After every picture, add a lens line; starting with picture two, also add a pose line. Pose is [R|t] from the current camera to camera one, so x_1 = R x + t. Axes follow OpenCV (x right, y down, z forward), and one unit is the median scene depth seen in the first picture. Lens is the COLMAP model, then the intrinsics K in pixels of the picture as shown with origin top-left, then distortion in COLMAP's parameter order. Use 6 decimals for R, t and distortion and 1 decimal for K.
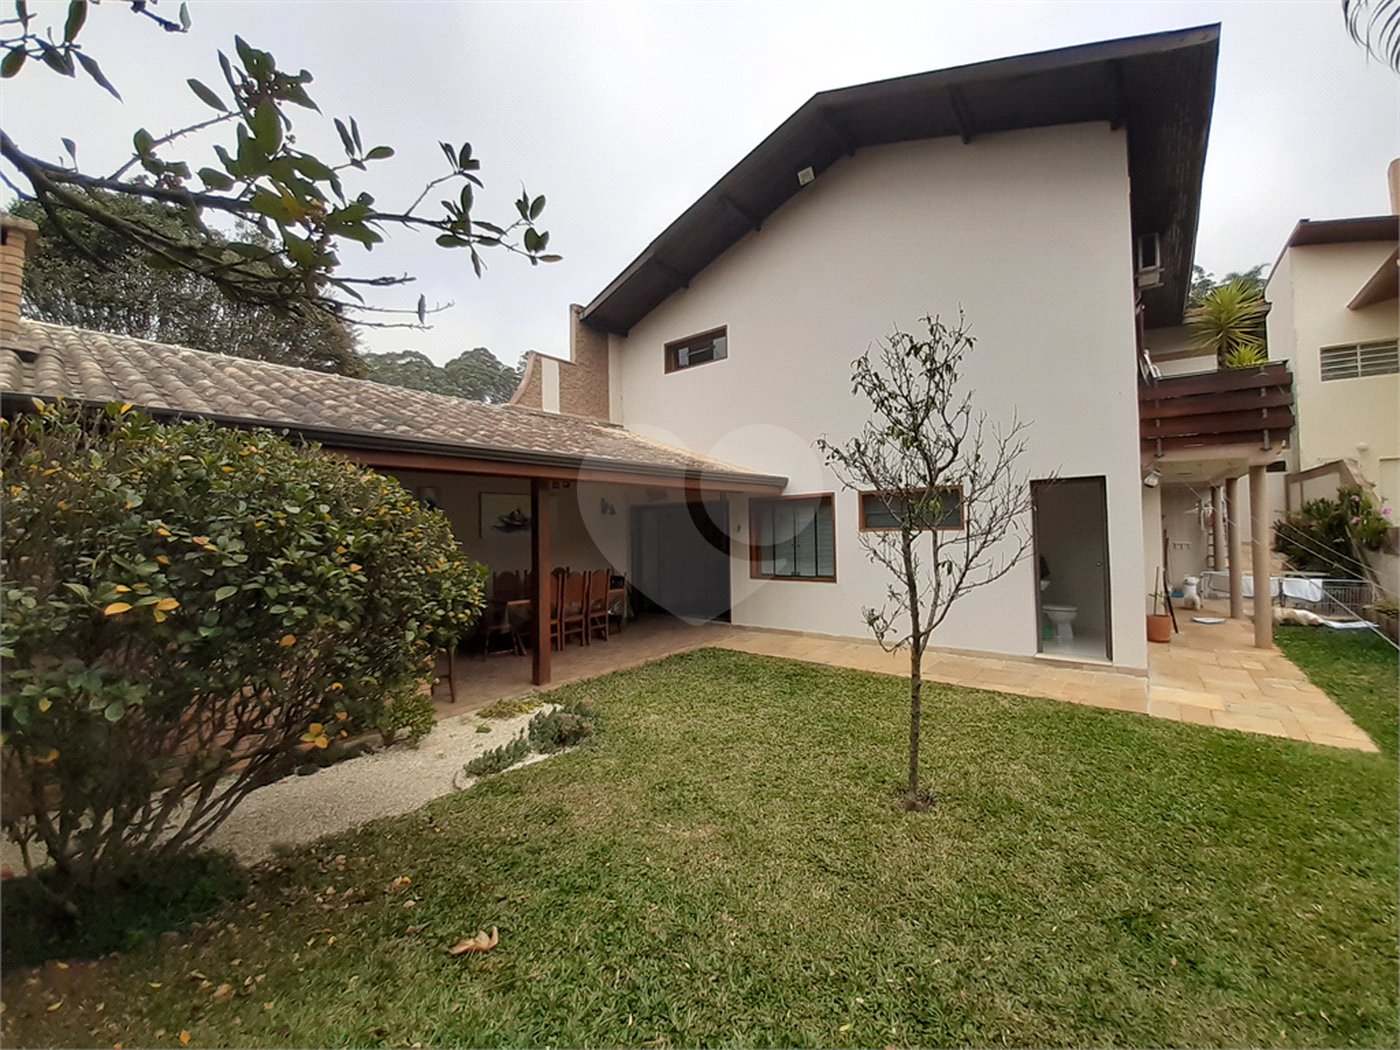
lens RADIAL K [[563.3, 0, 700.9], [0, 563.3, 523.7], [0, 0, 1]] dist [-0.010394, 0.000602]
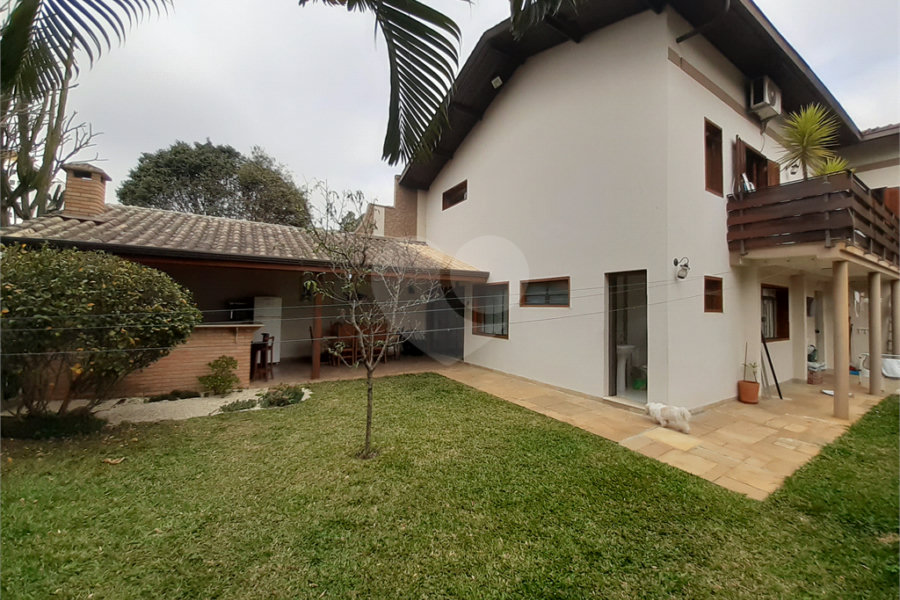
lens RADIAL K [[358.9, 0, 471.2], [0, 358.9, 301.7], [0, 0, 1]] dist [-0.008553, -0.003233]
pose [[0.935367, 0.027744, -0.352588, 0.467595], [-0.029014, 0.999578, 0.001682, 0.002159], [0.352486, 0.008657, 0.935777, 0.029695]]
